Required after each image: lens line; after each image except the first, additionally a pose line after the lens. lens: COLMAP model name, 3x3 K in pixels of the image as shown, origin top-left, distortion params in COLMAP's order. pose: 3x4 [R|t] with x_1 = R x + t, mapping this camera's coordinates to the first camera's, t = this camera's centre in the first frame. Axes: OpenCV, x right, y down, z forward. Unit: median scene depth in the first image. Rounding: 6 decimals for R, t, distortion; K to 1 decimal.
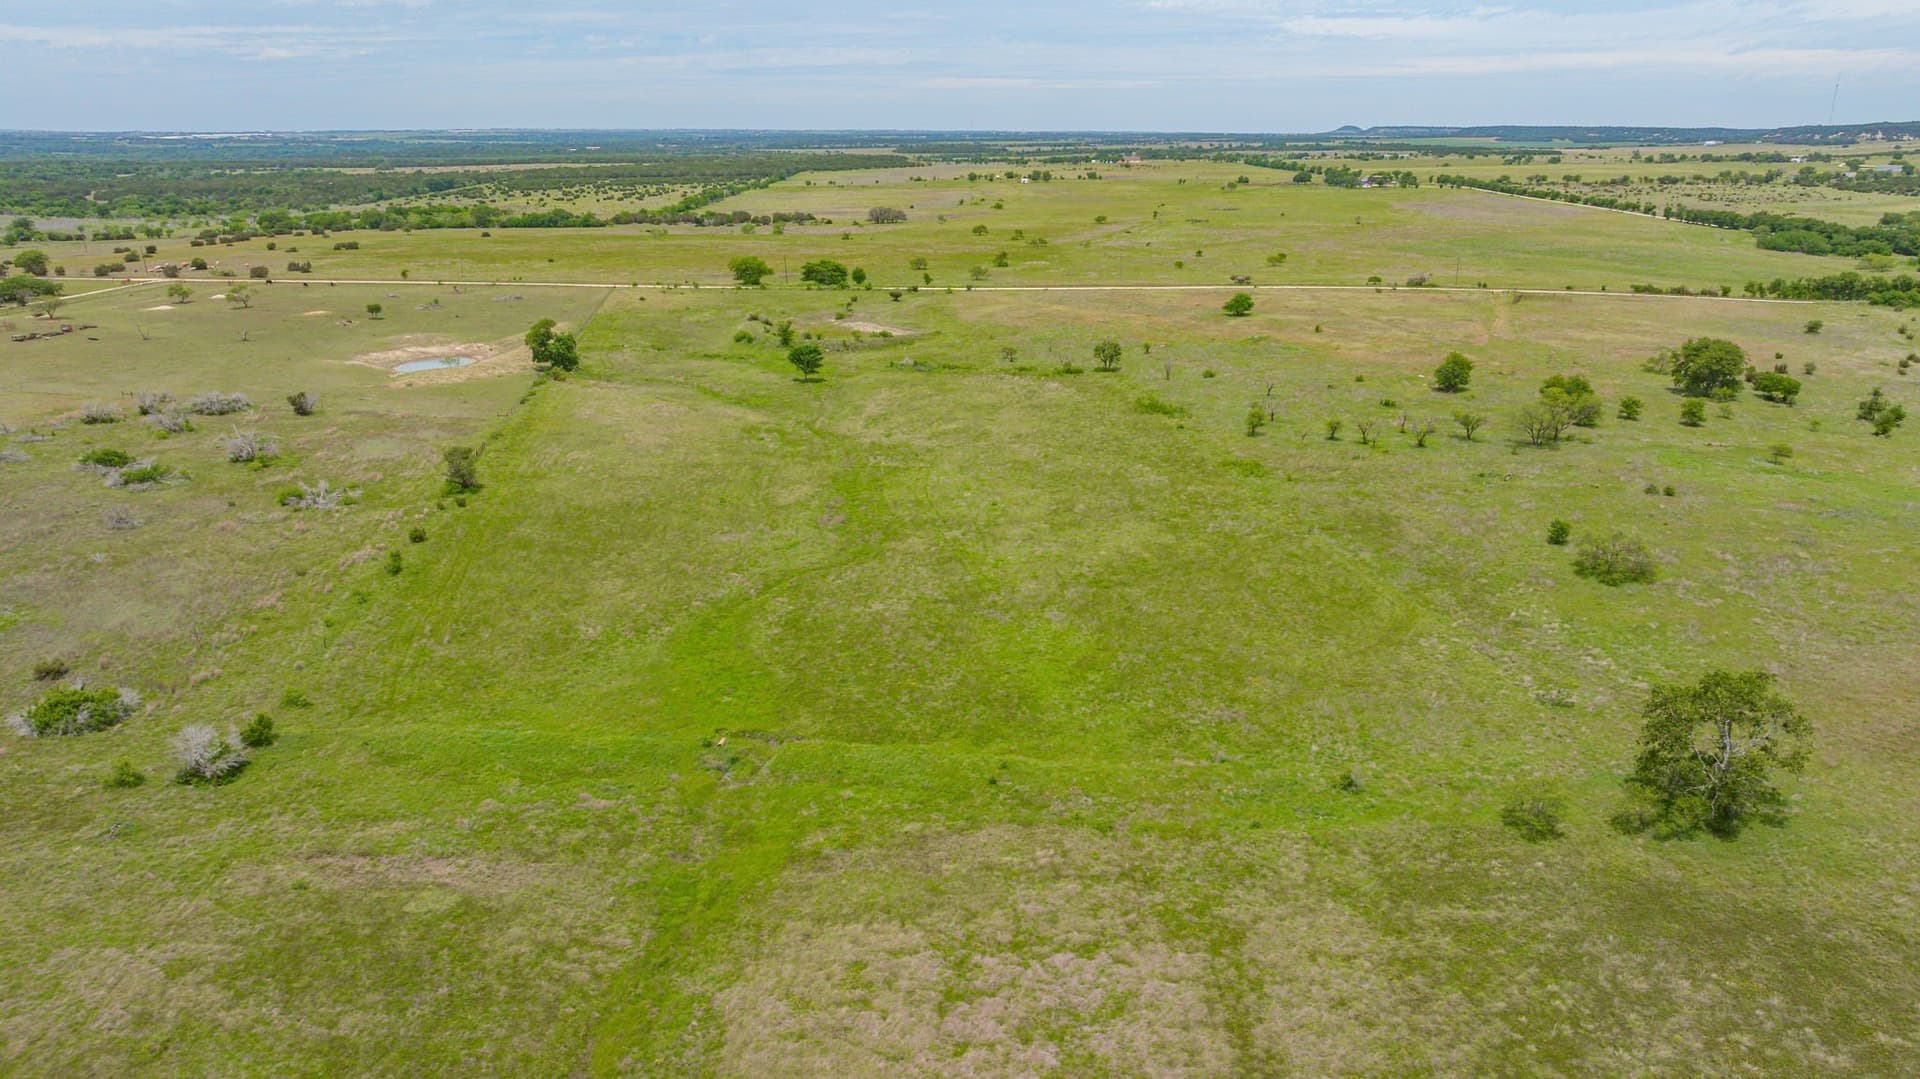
lens RADIAL K [[1357.0, 0, 953.5], [0, 1357.0, 542.8], [0, 0, 1]] dist [-0.044679, 0.043709]
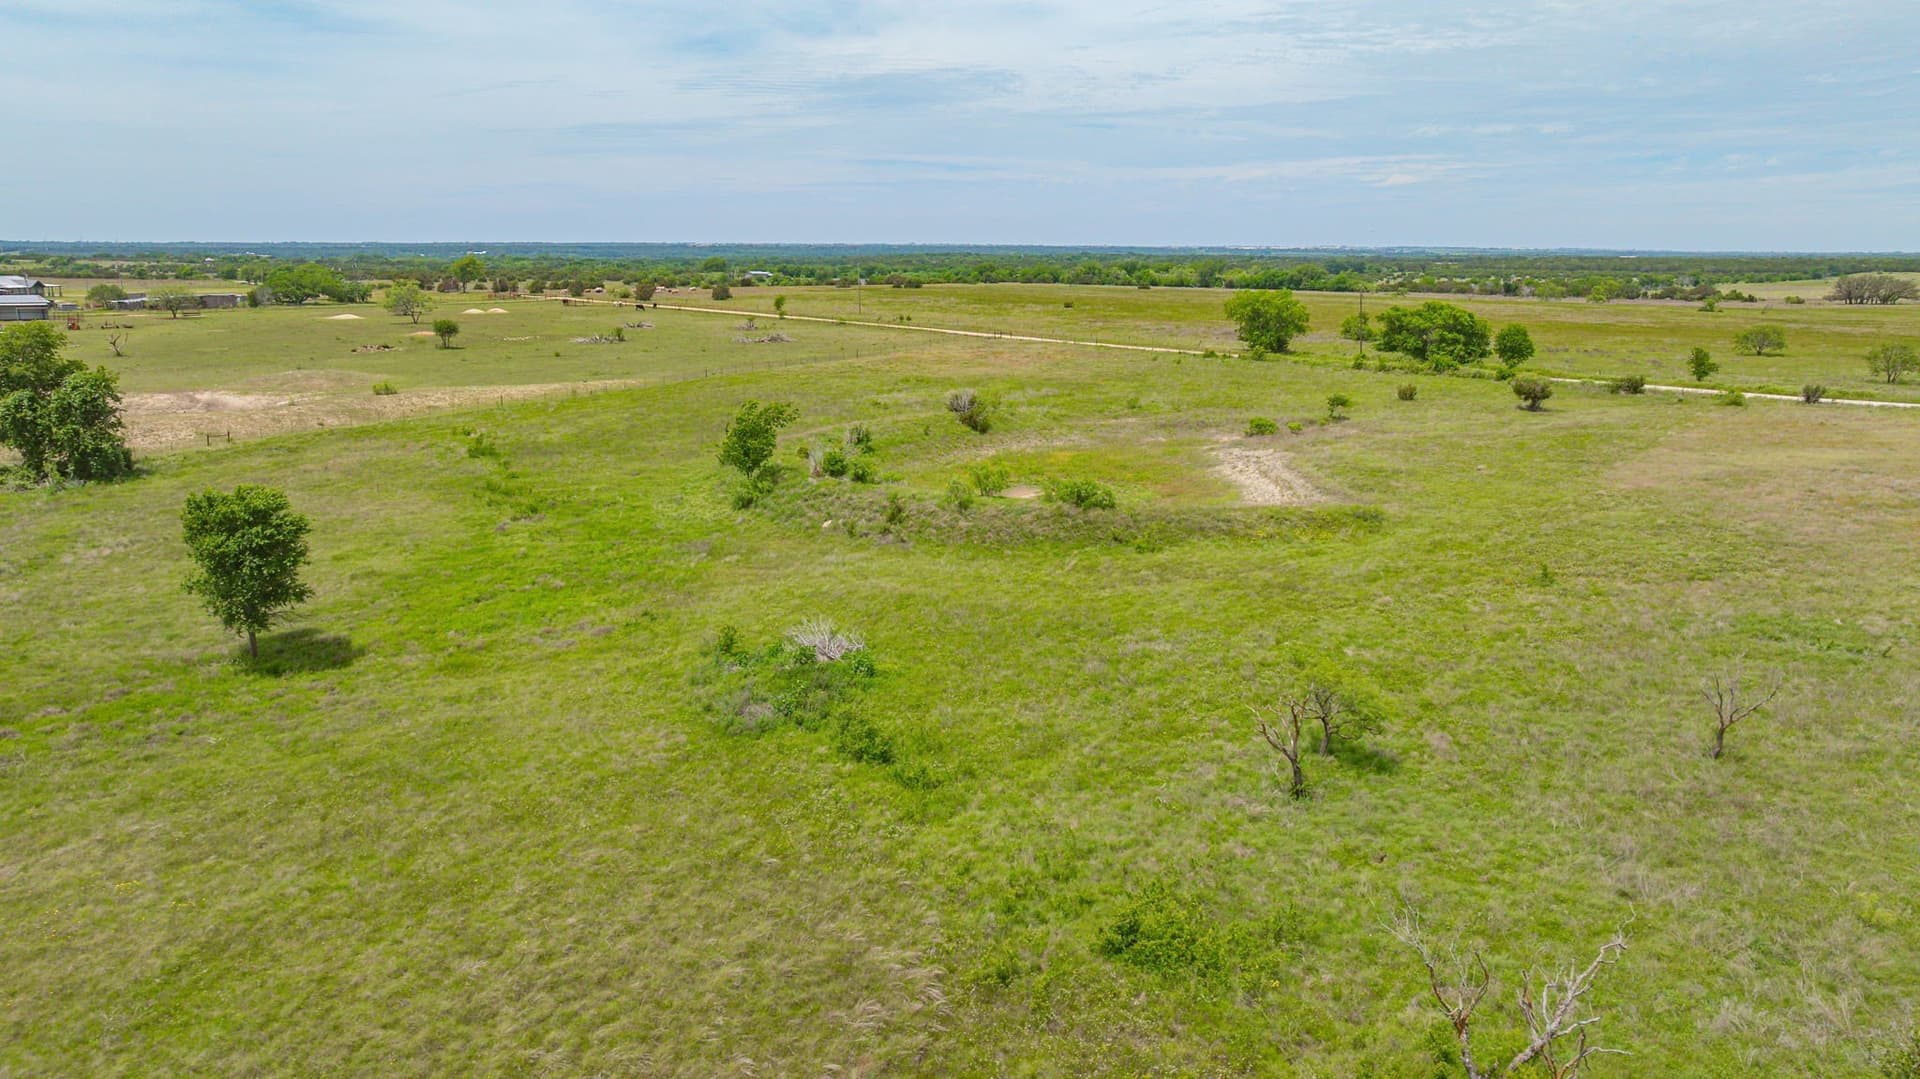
lens RADIAL K [[1357.0, 0, 970.4], [0, 1357.0, 575.0], [0, 0, 1]] dist [-0.044679, 0.043709]
pose [[0.733606, 0.163566, -0.659597, 0.111140], [-0.204980, 0.978656, 0.014707, -0.157058], [0.647924, 0.124415, 0.751476, 0.902283]]
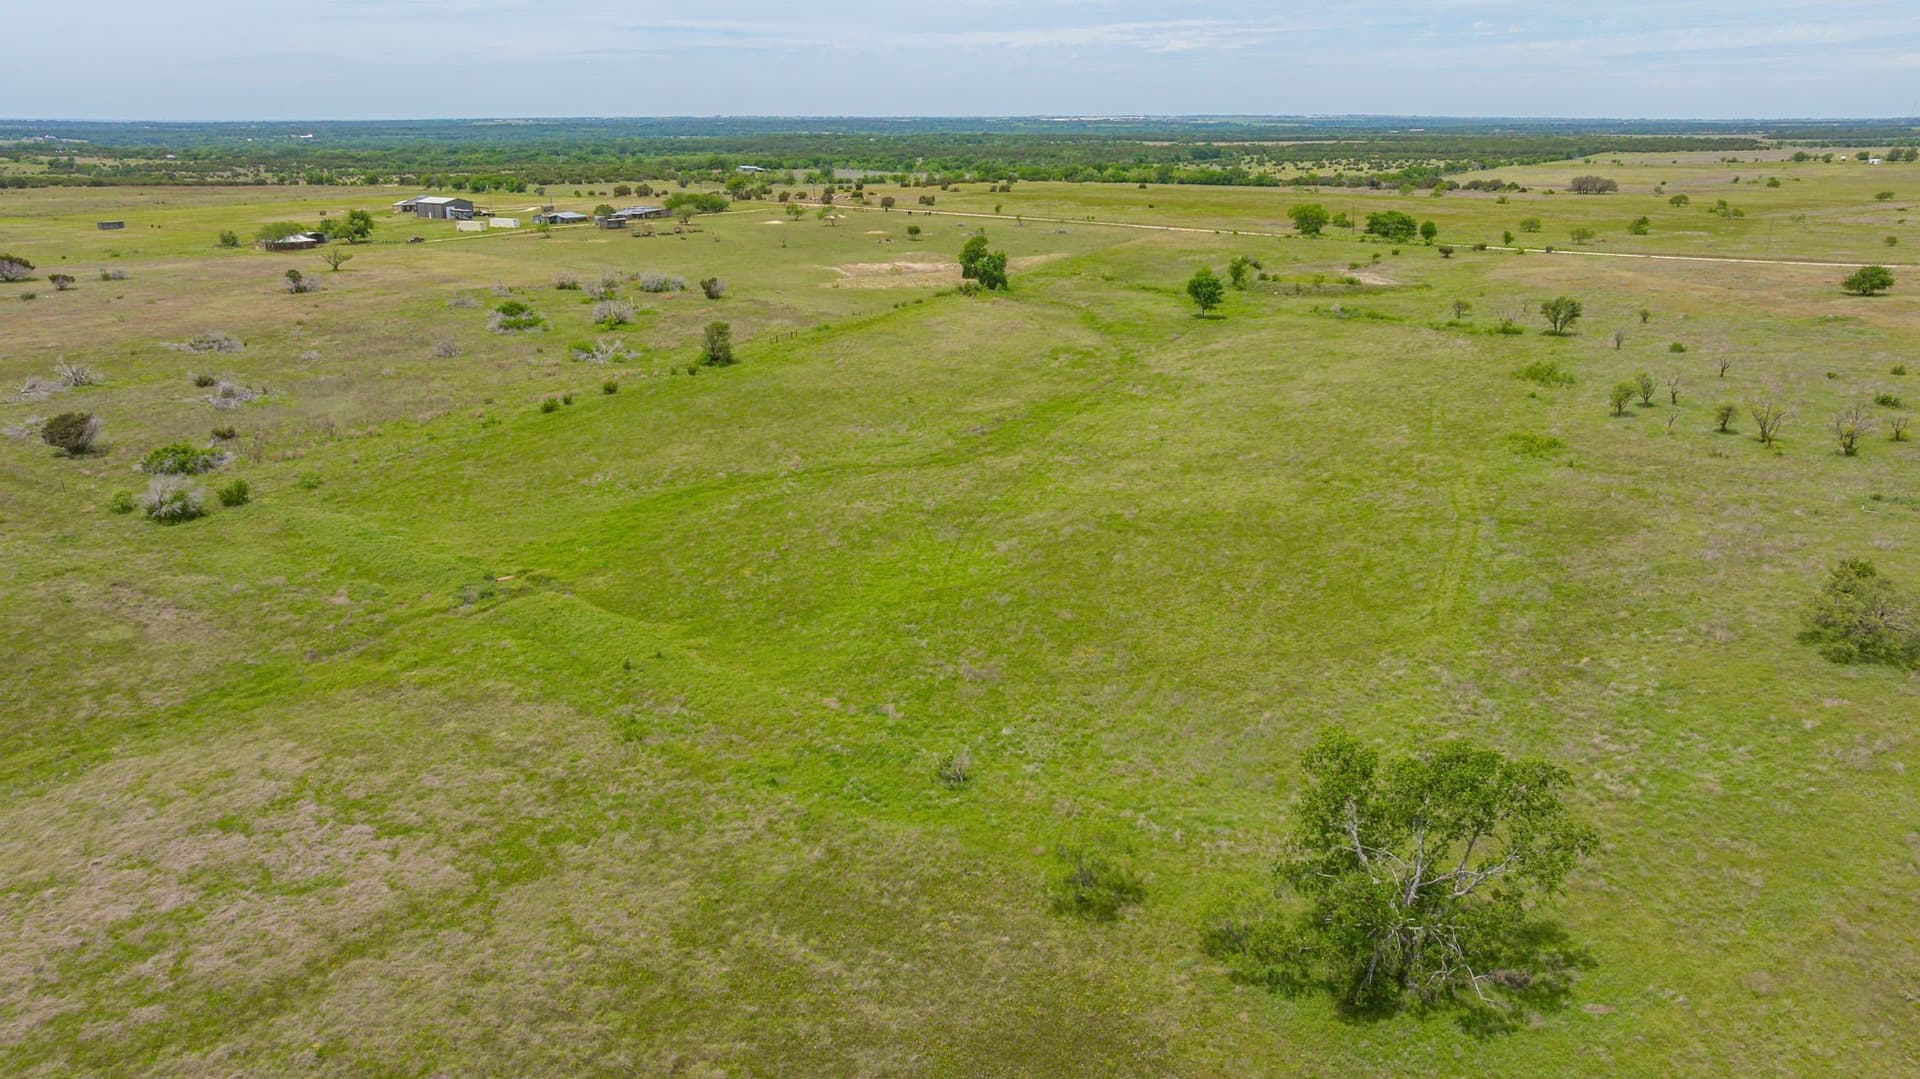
lens RADIAL K [[1357.0, 0, 959.5], [0, 1357.0, 529.8], [0, 0, 1]] dist [-0.044679, 0.043709]
pose [[0.825136, 0.163582, -0.540732, 0.264588], [-0.164387, 0.985265, 0.047213, 0.005227], [0.540488, 0.049932, 0.839869, 0.152499]]
